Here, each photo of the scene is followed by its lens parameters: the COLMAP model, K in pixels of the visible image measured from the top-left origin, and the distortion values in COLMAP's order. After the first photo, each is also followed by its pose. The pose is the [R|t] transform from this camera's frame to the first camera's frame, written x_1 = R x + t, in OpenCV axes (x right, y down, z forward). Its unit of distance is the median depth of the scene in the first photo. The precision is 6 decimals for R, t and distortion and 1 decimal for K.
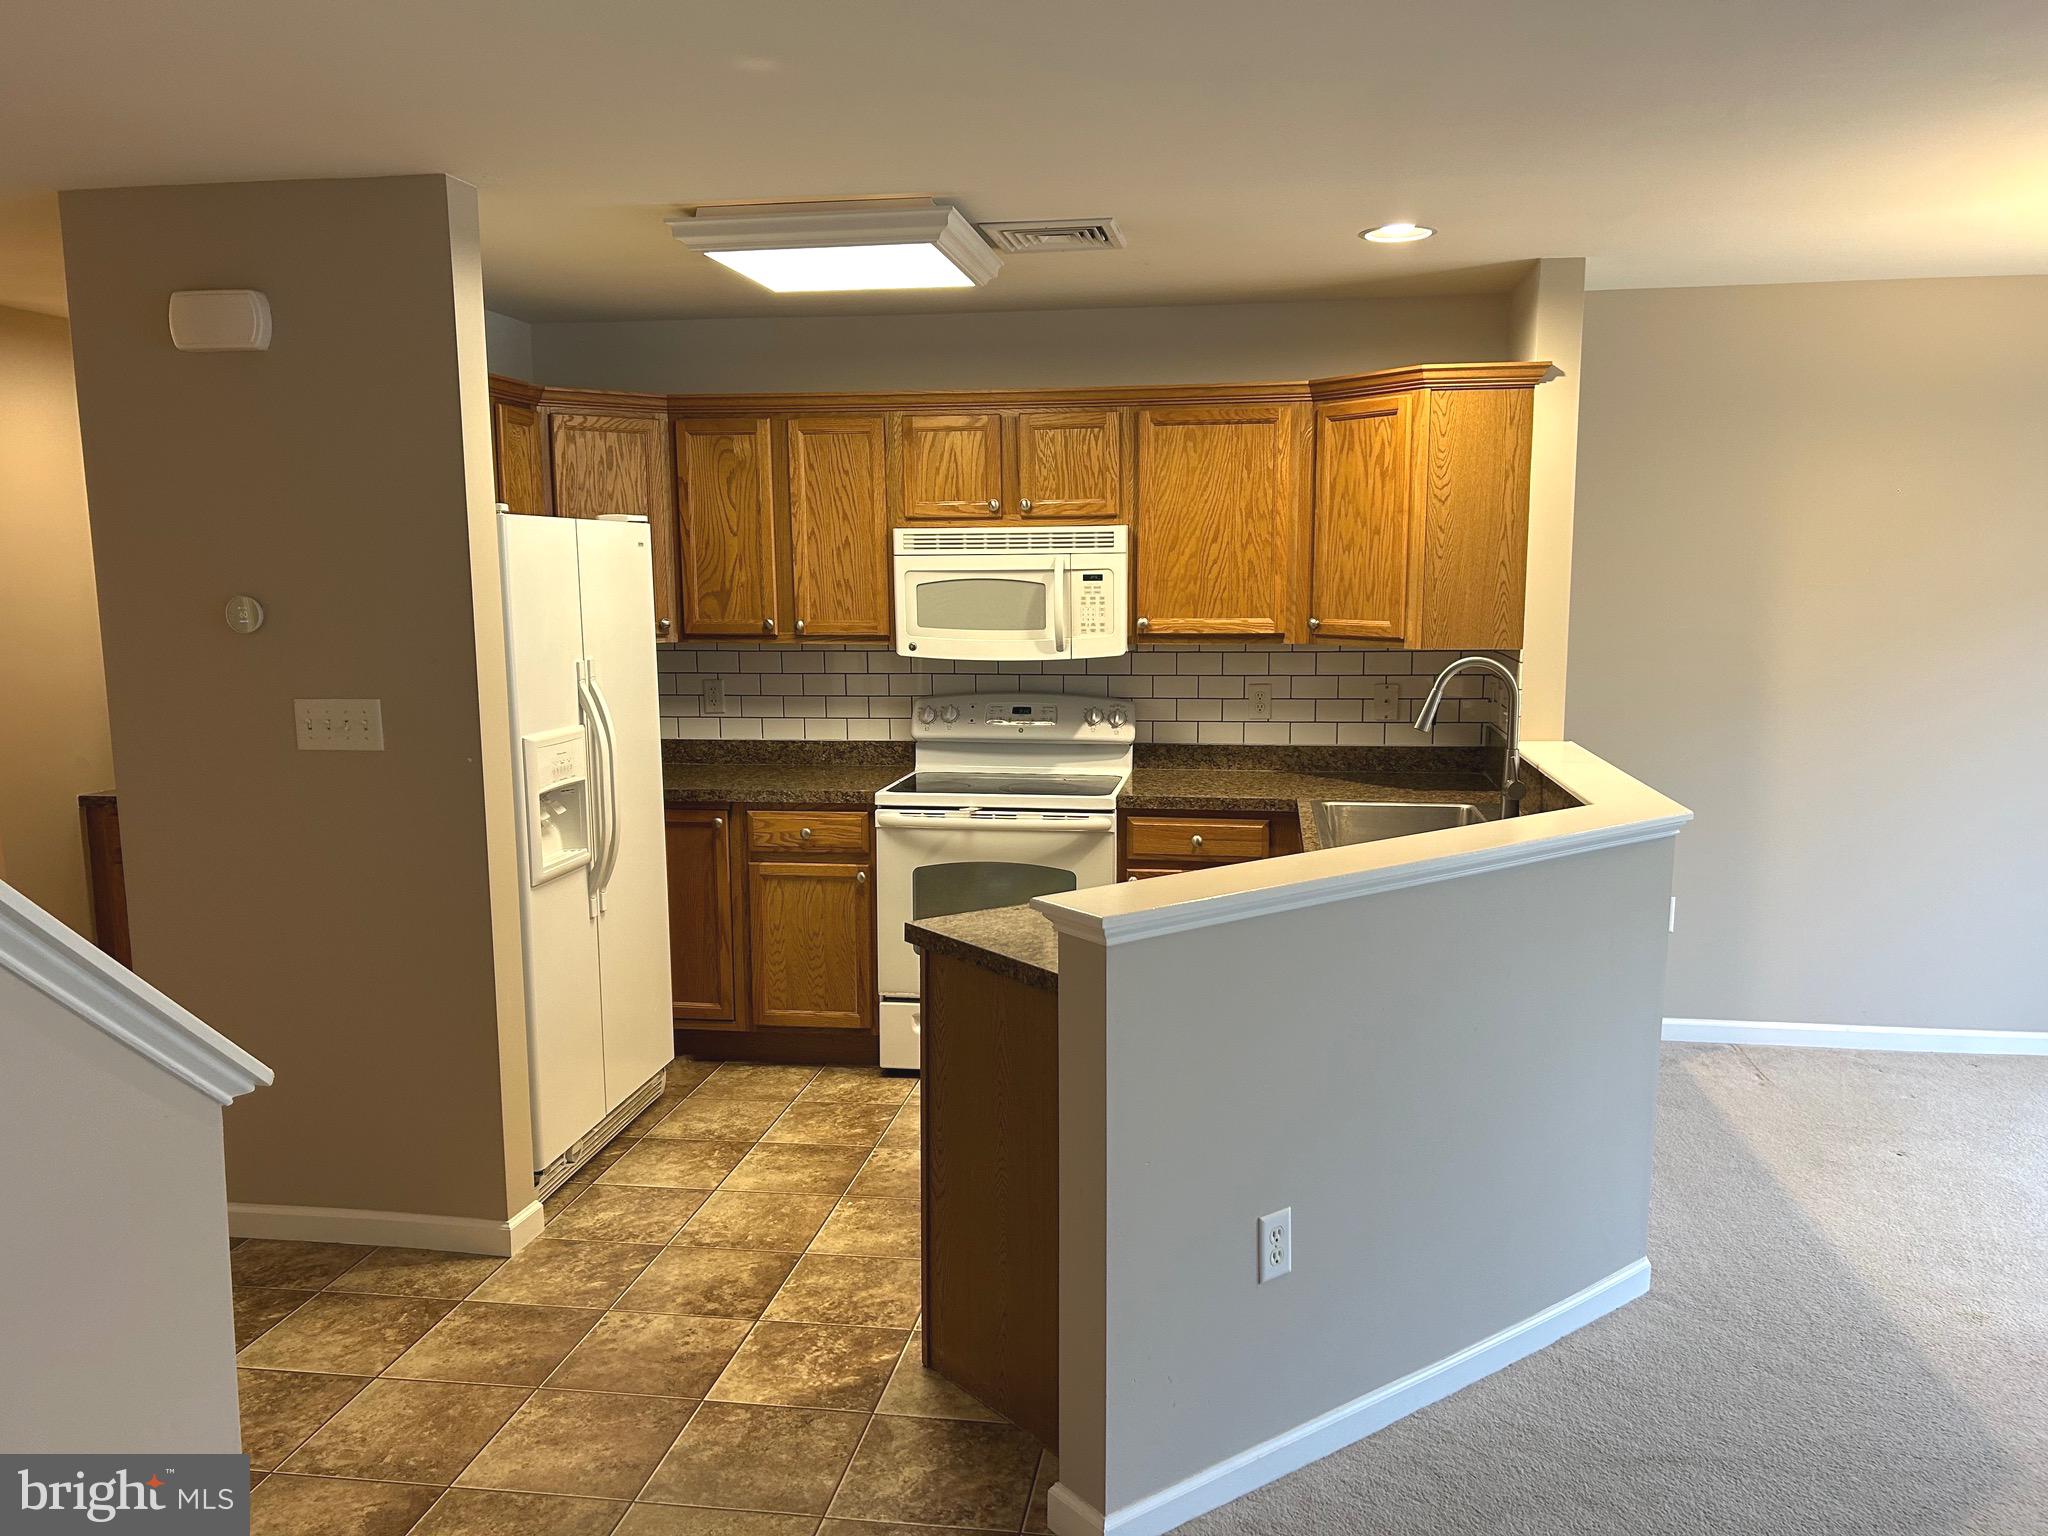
lens RADIAL K [[1536.3, 0, 1025.9], [0, 1536.3, 790.2], [0, 0, 1]] dist [0.175319, -0.482039]
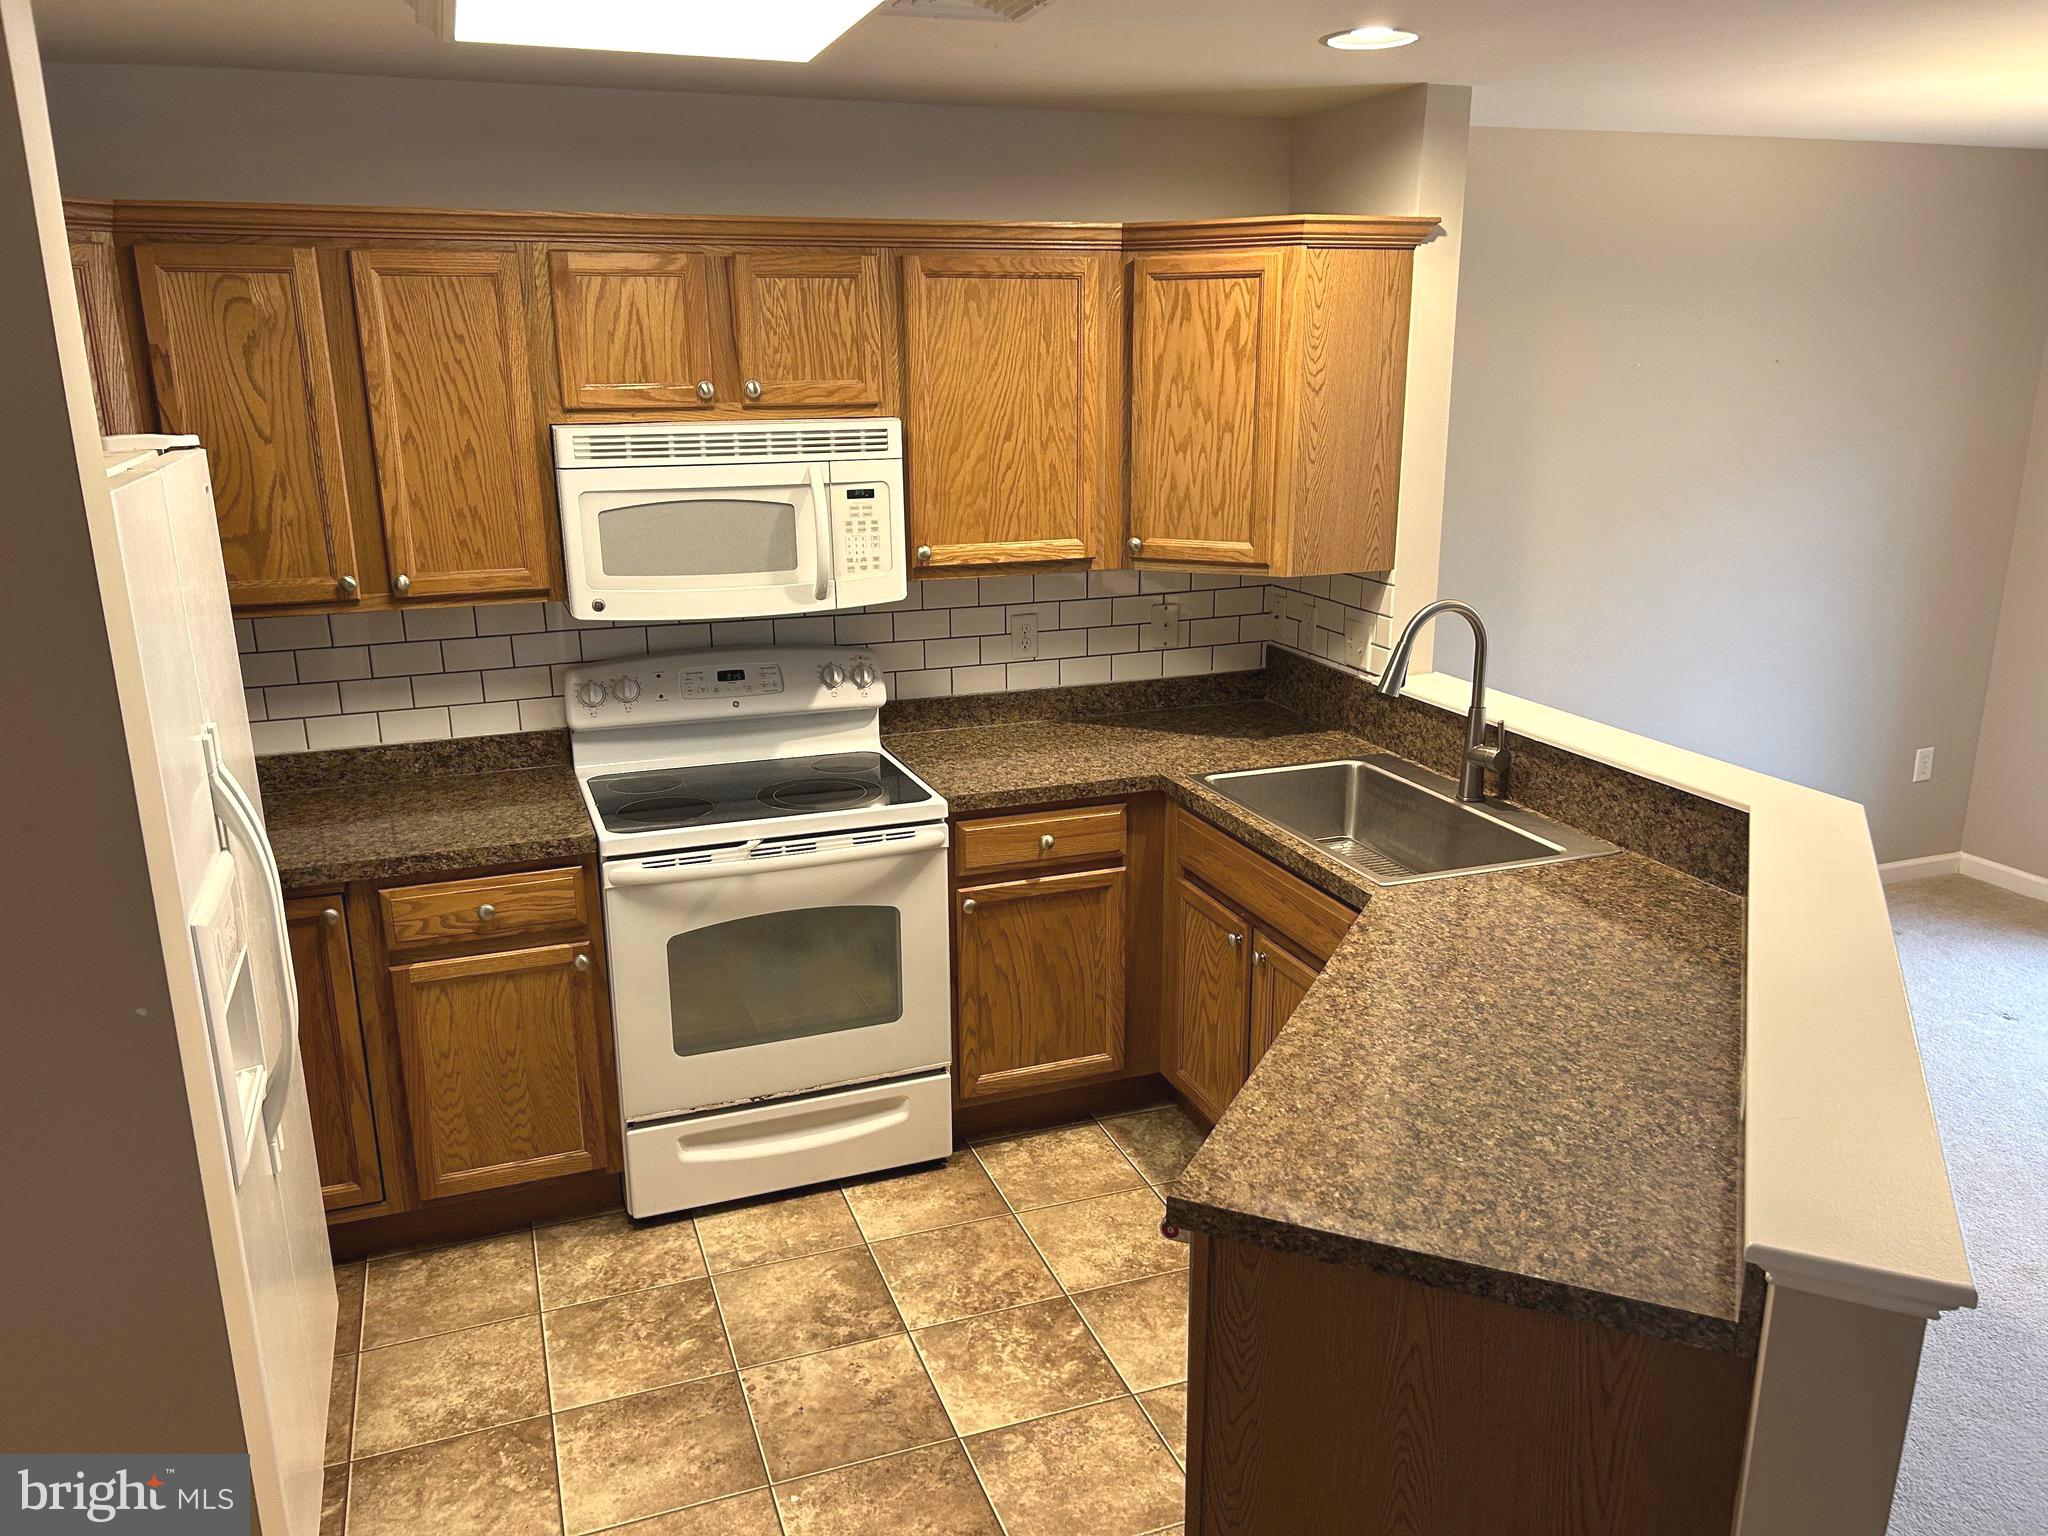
lens RADIAL K [[1544.8, 0, 1026.0], [0, 1544.8, 795.0], [0, 0, 1]] dist [0.068994, -0.096845]
pose [[0.874891, -0.135508, 0.464976, -0.242394], [0.073975, 0.986185, 0.148214, -0.101117], [-0.478637, -0.095275, 0.872829, 0.323199]]
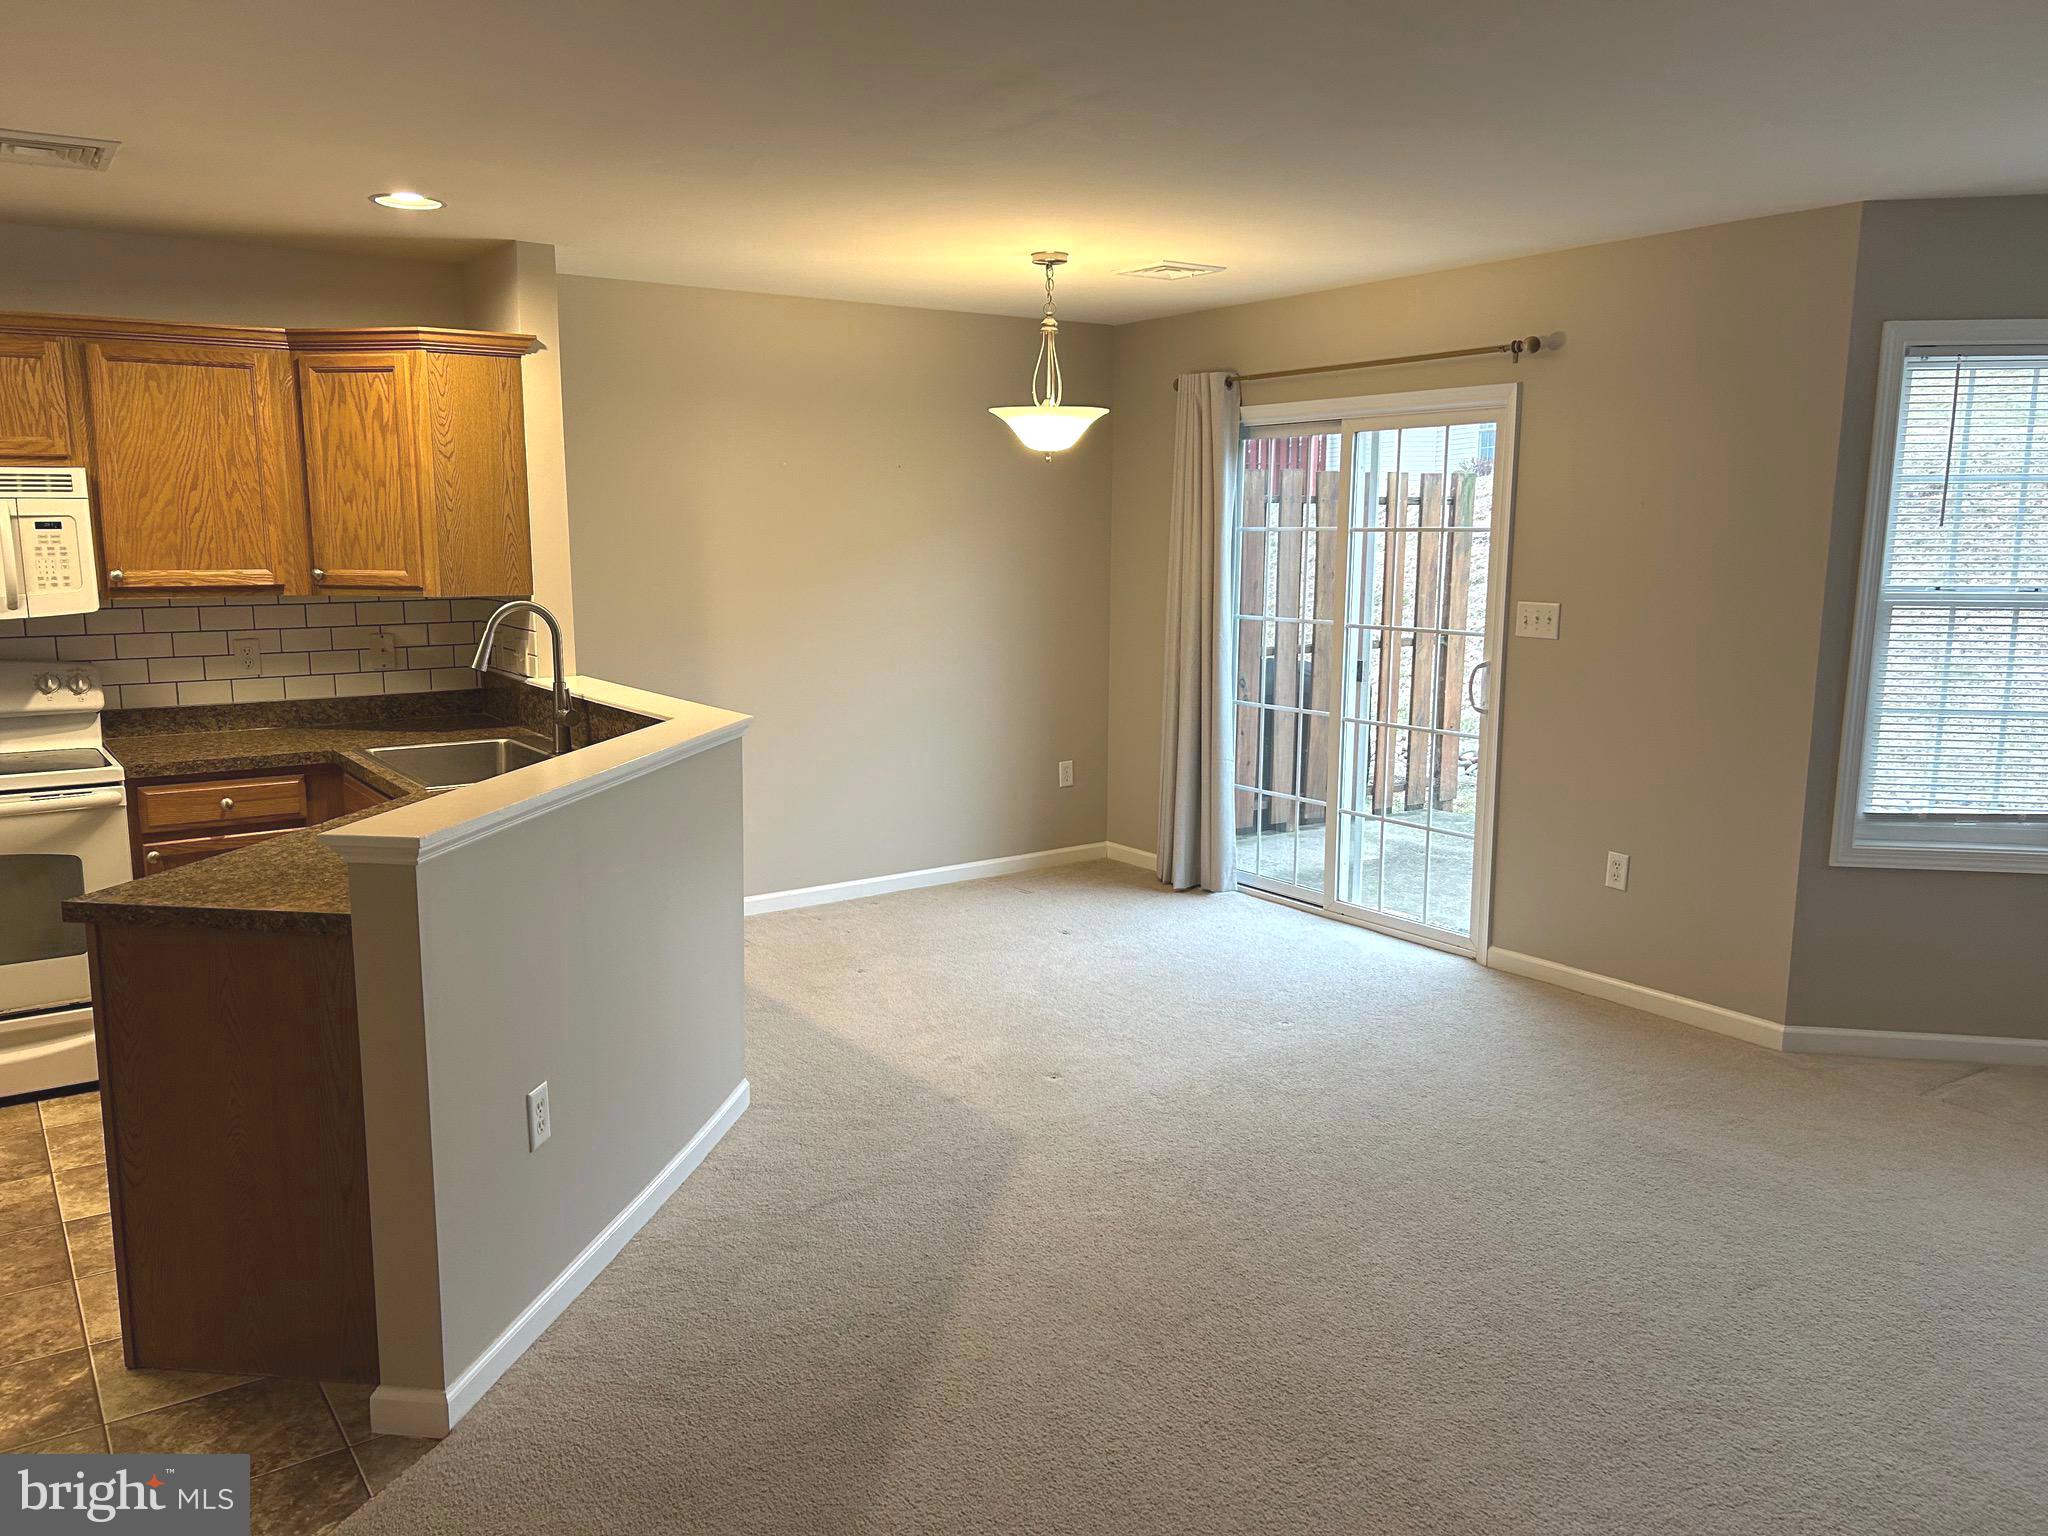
lens RADIAL K [[1558.1, 0, 1024.0], [0, 1558.1, 768.0], [0, 0, 1]] dist [0.072869, -0.068518]
pose [[0.726685, -0.102214, 0.679324, -0.183099], [0.095312, 0.994306, 0.047650, 0.010904], [-0.680327, 0.030122, 0.732290, -0.046605]]
